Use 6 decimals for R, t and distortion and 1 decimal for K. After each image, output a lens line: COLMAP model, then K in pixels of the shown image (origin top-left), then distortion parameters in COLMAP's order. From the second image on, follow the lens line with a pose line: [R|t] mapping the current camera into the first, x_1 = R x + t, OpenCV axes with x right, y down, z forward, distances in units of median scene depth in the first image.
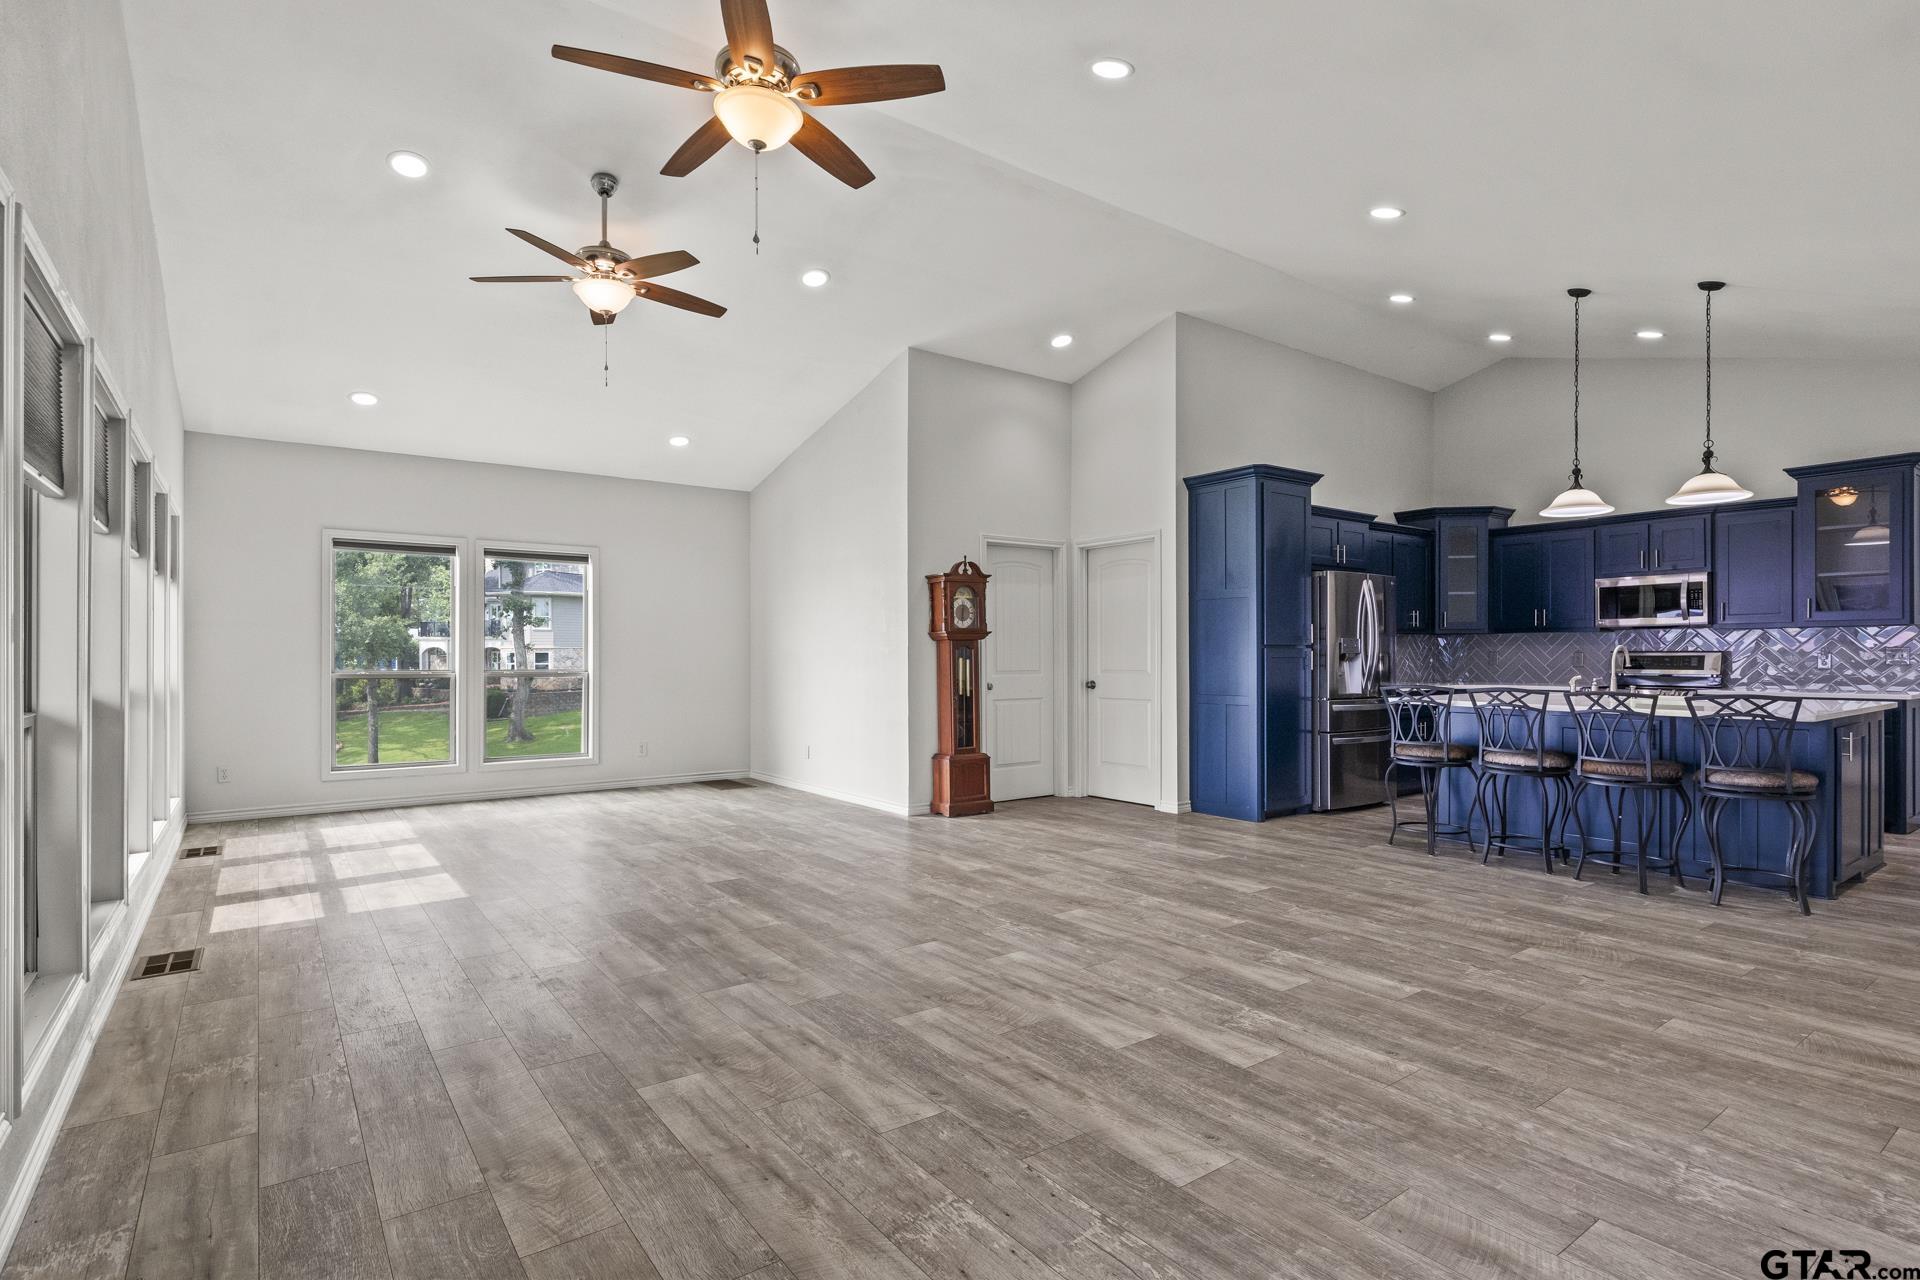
lens RADIAL K [[958.9, 0, 967.9], [0, 958.9, 658.4], [0, 0, 1]] dist [0.005579, -0.005243]
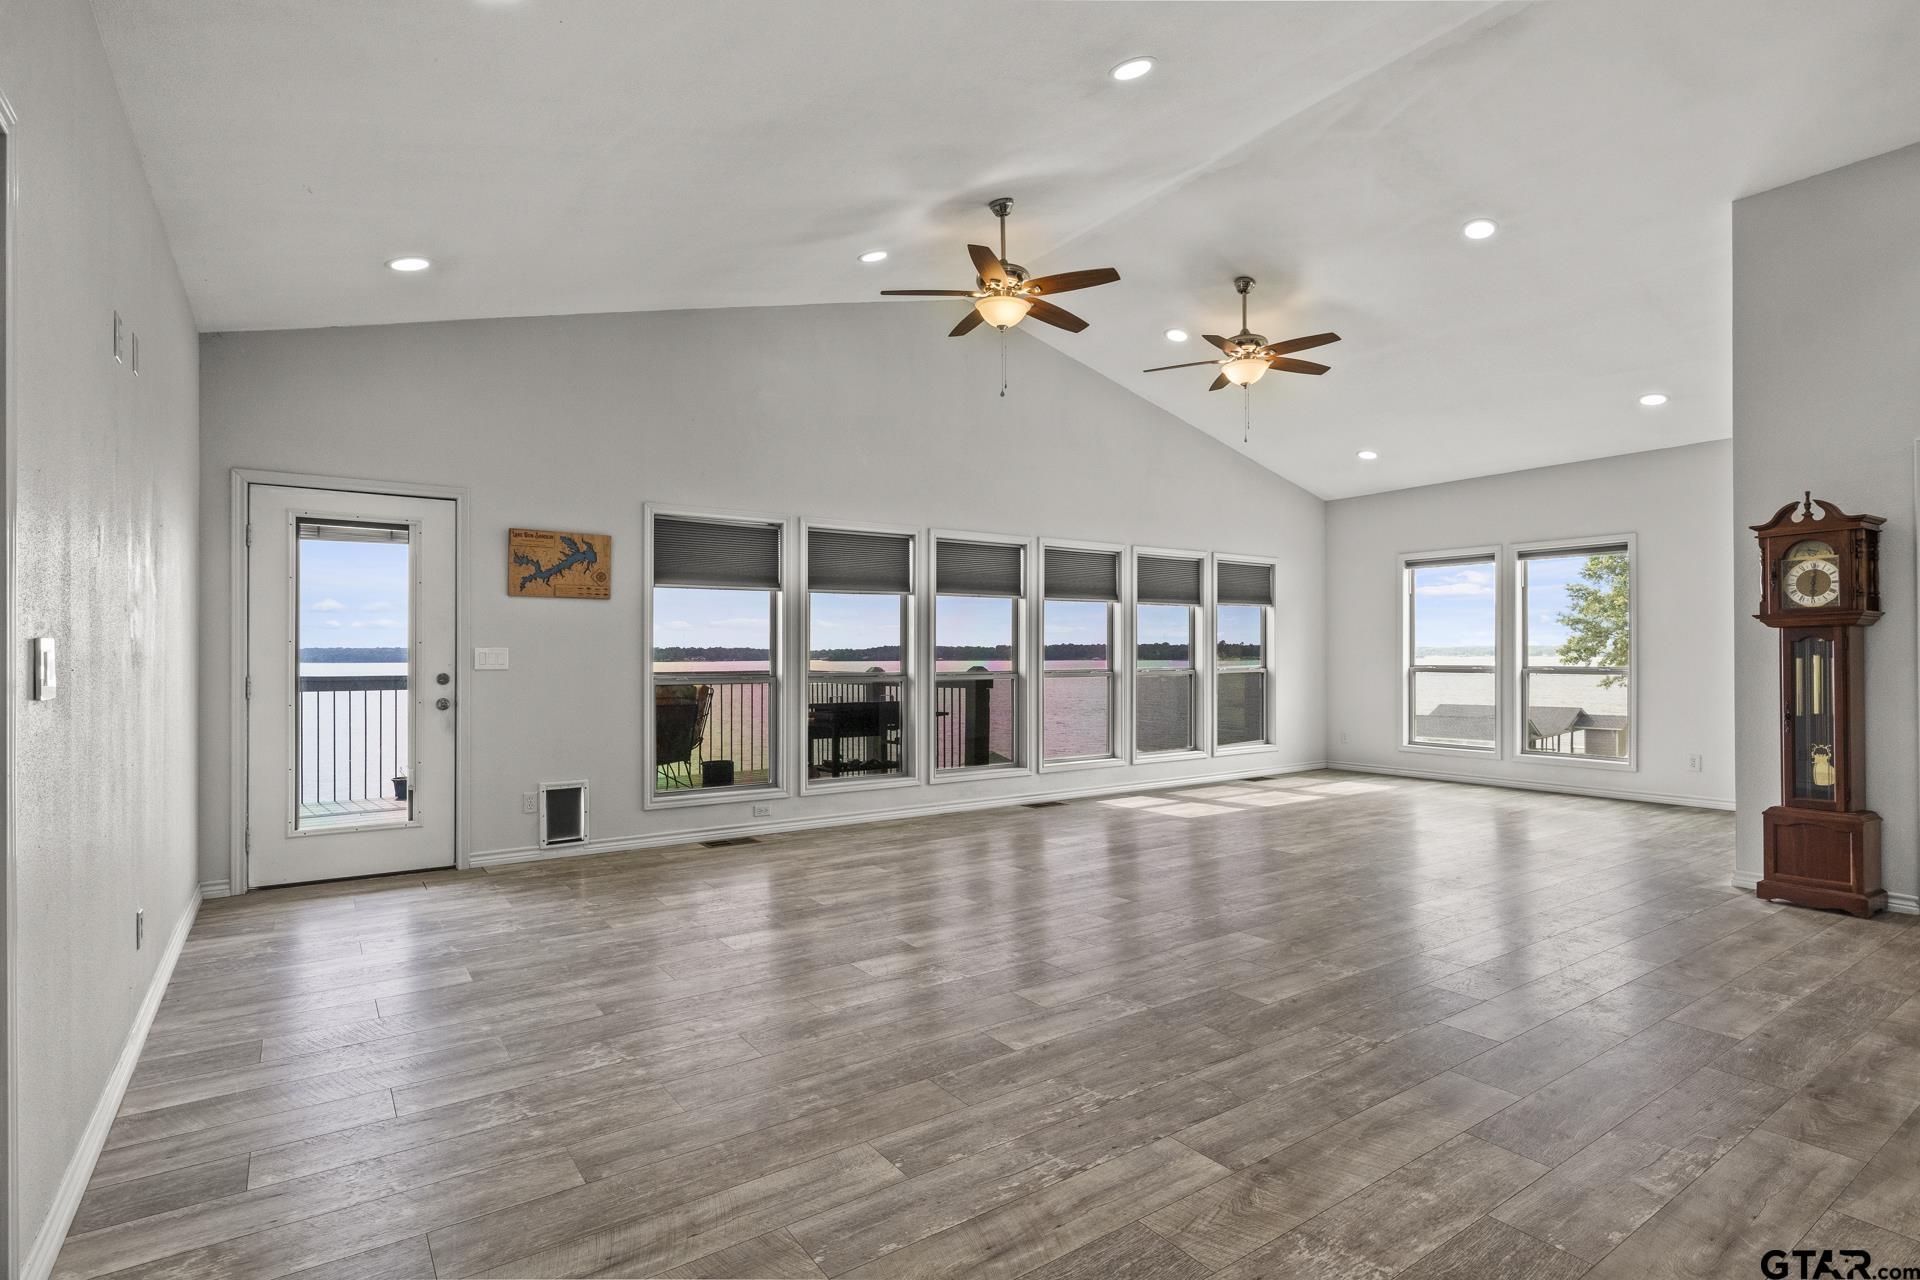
lens RADIAL K [[958.9, 0, 966.8], [0, 958.9, 652.8], [0, 0, 1]] dist [0.005579, -0.005243]
pose [[-0.034470, -0.000687, -0.999405, 0.643403], [0.000562, 1.000000, -0.000707, -0.001979], [0.999406, -0.000587, -0.034470, 0.480646]]
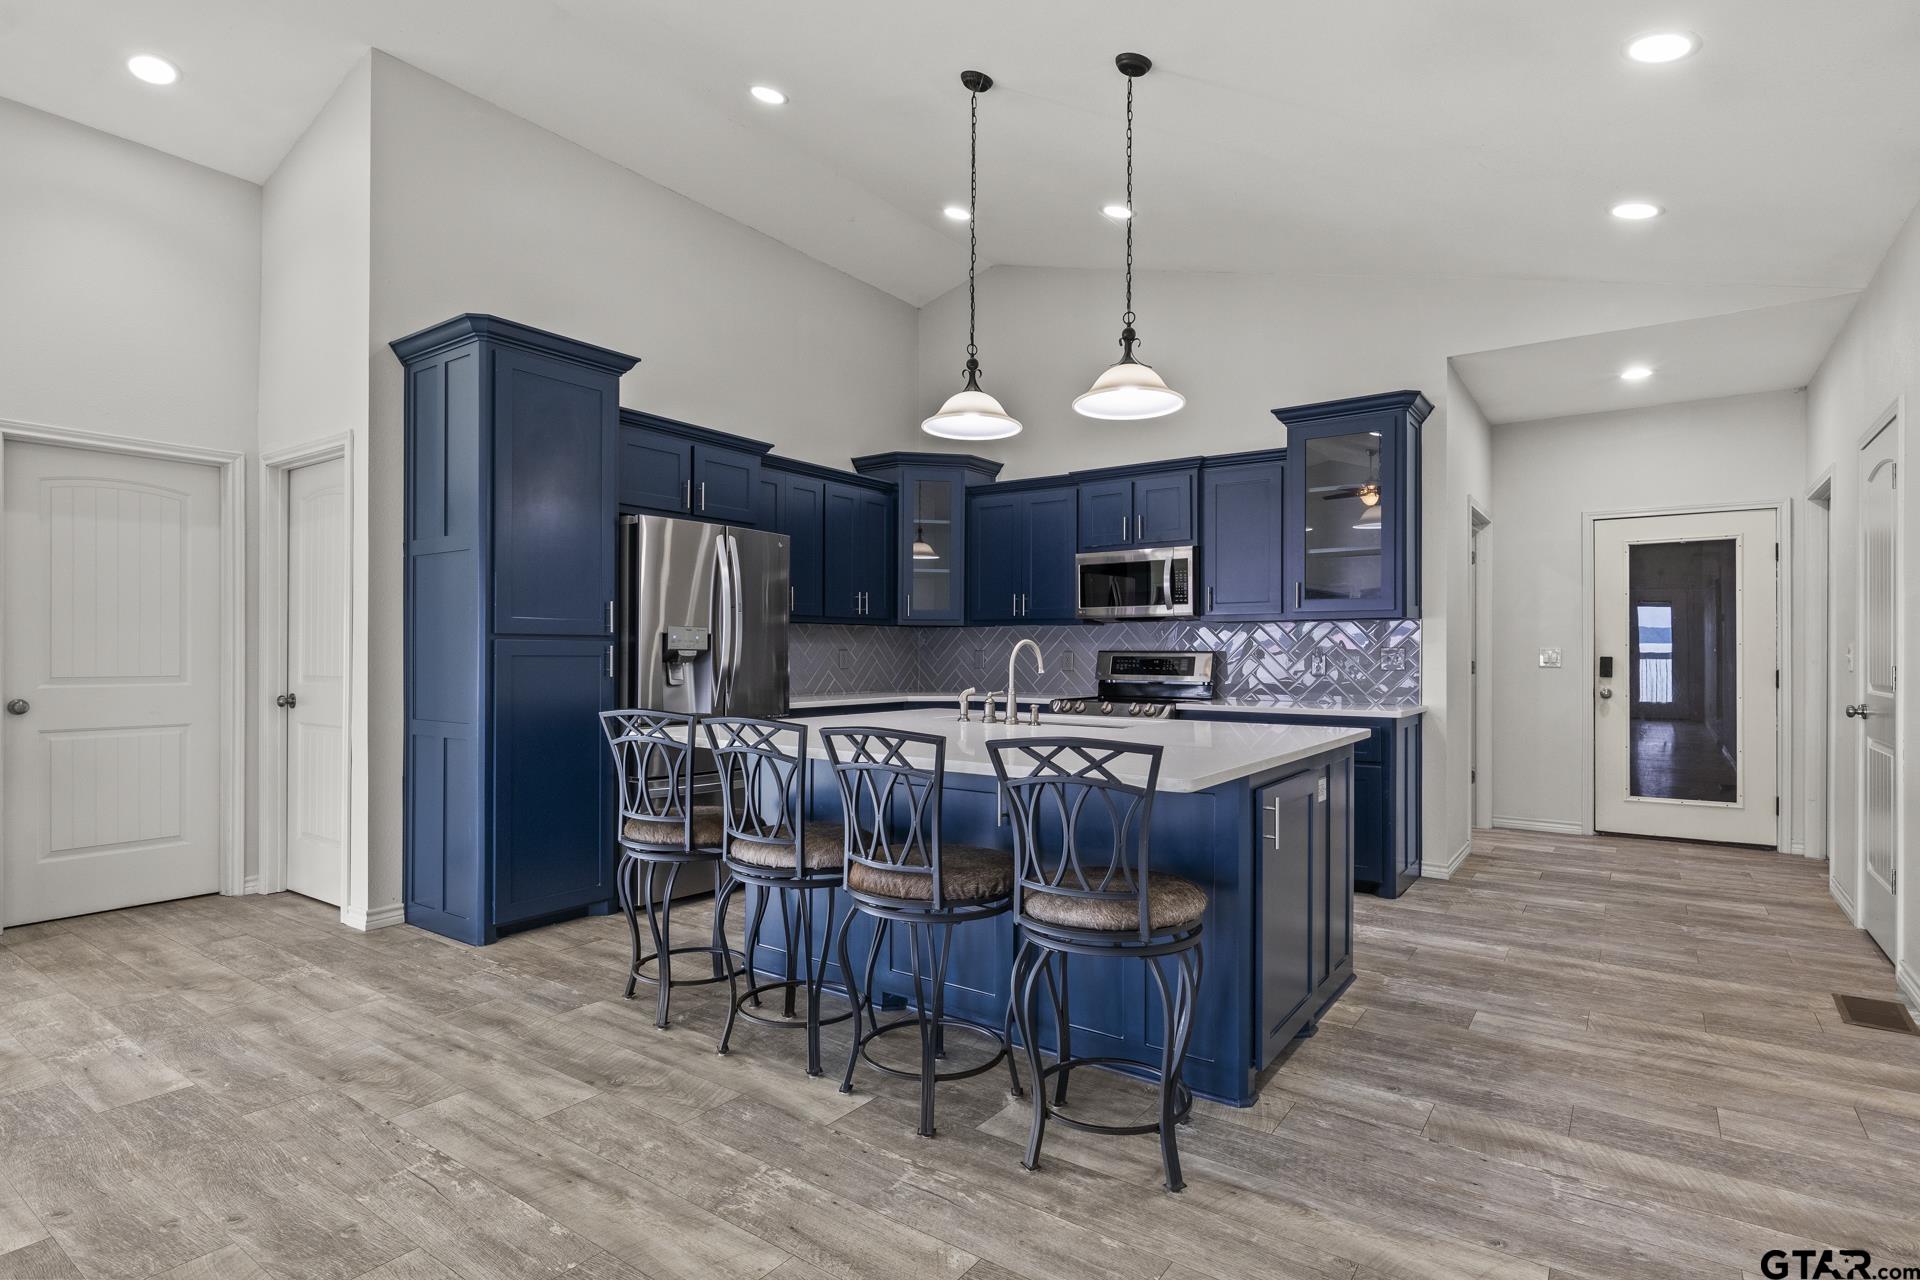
lens RADIAL K [[958.9, 0, 979.2], [0, 958.9, 650.9], [0, 0, 1]] dist [0.005579, -0.005243]
pose [[0.948263, 0.007627, 0.317395, 0.386288], [-0.005701, 0.999959, -0.006997, -0.001513], [-0.317436, 0.004825, 0.948268, 0.352663]]
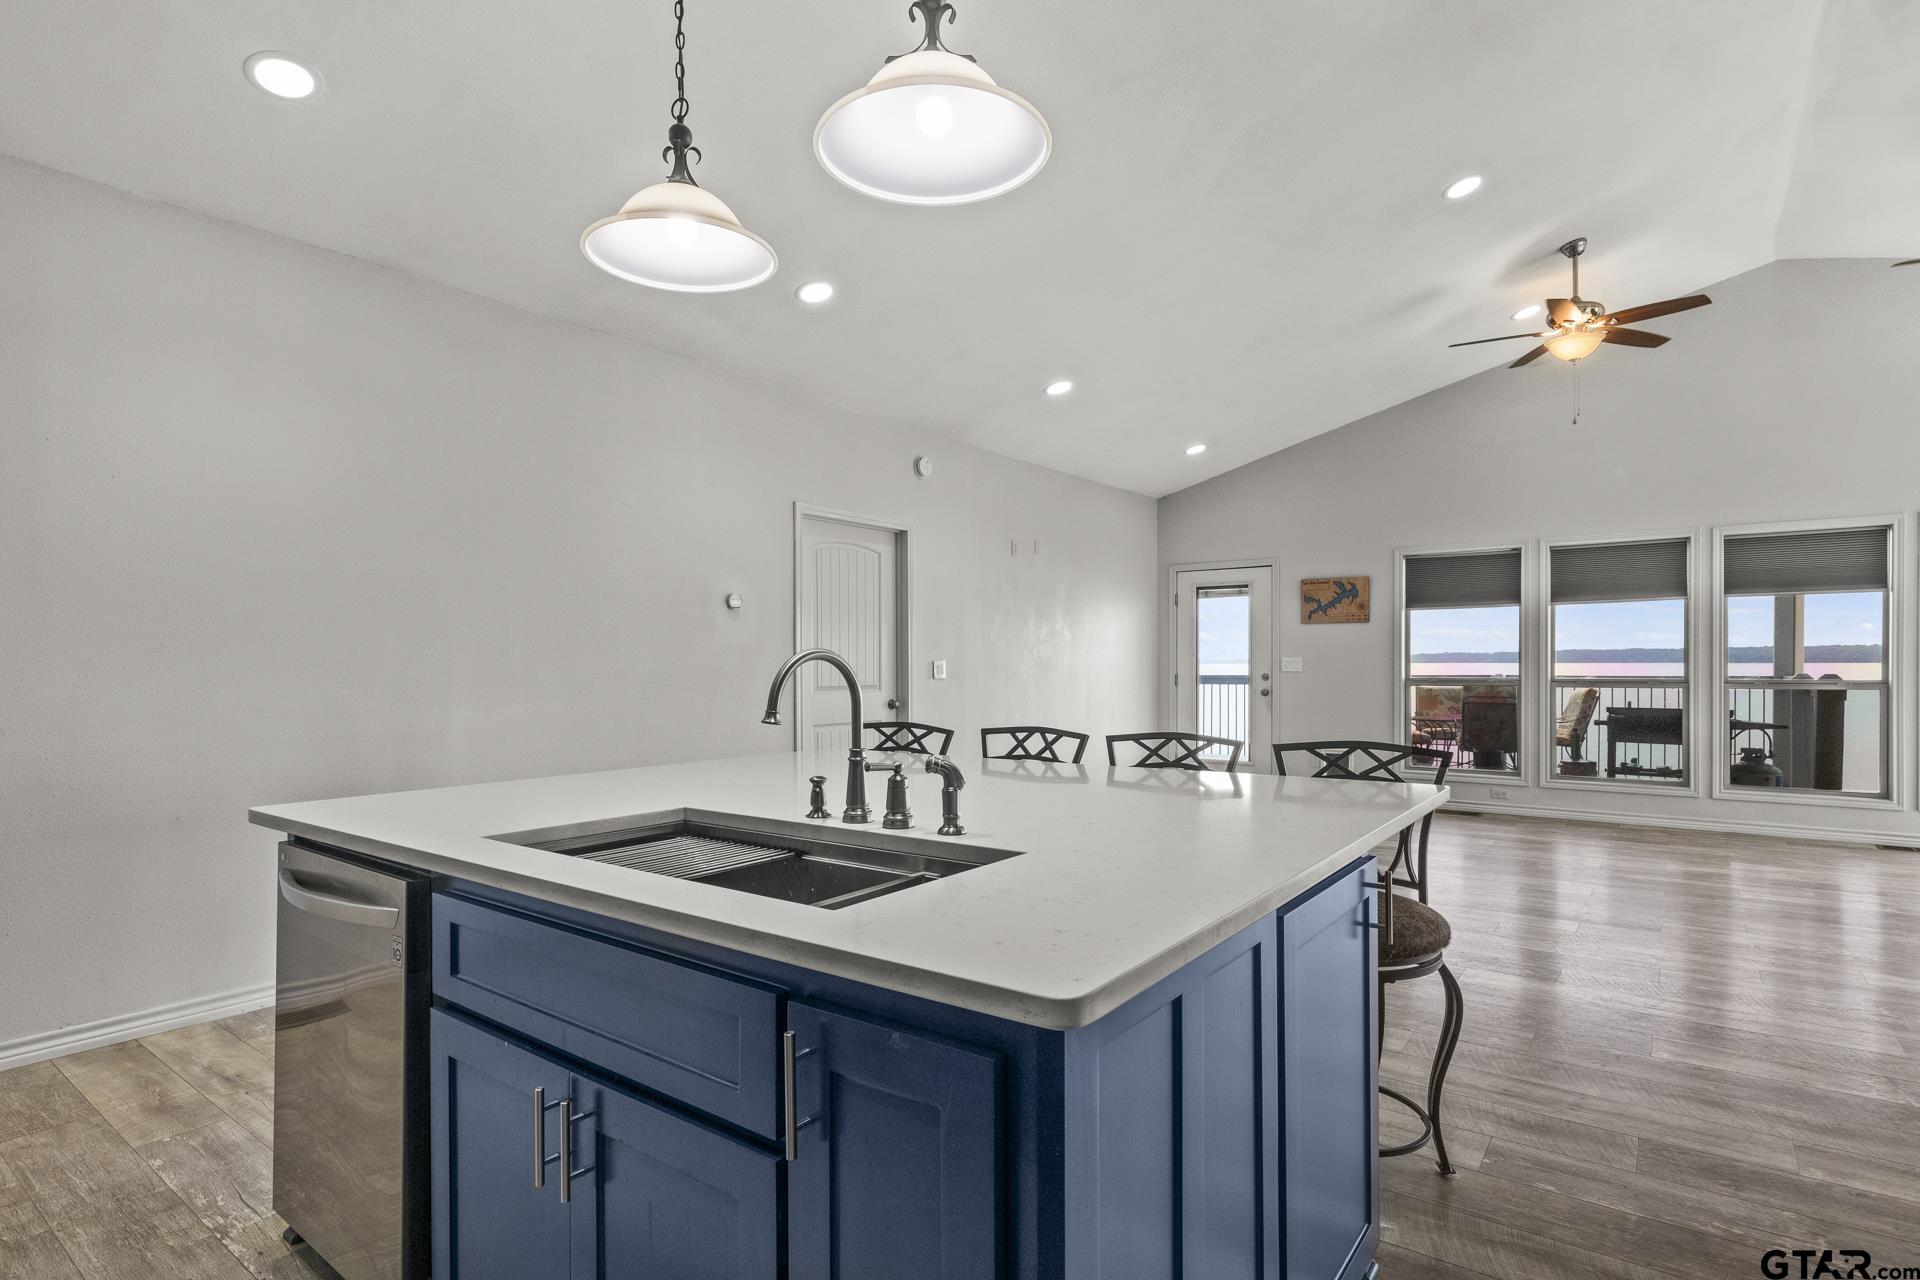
lens RADIAL K [[958.9, 0, 960.4], [0, 958.9, 659.9], [0, 0, 1]] dist [0.005579, -0.005243]
pose [[-0.960300, 0.008396, -0.278842, 0.618532], [0.008446, 0.999964, 0.001021, -0.008682], [0.278840, -0.001375, -0.960337, 1.114329]]
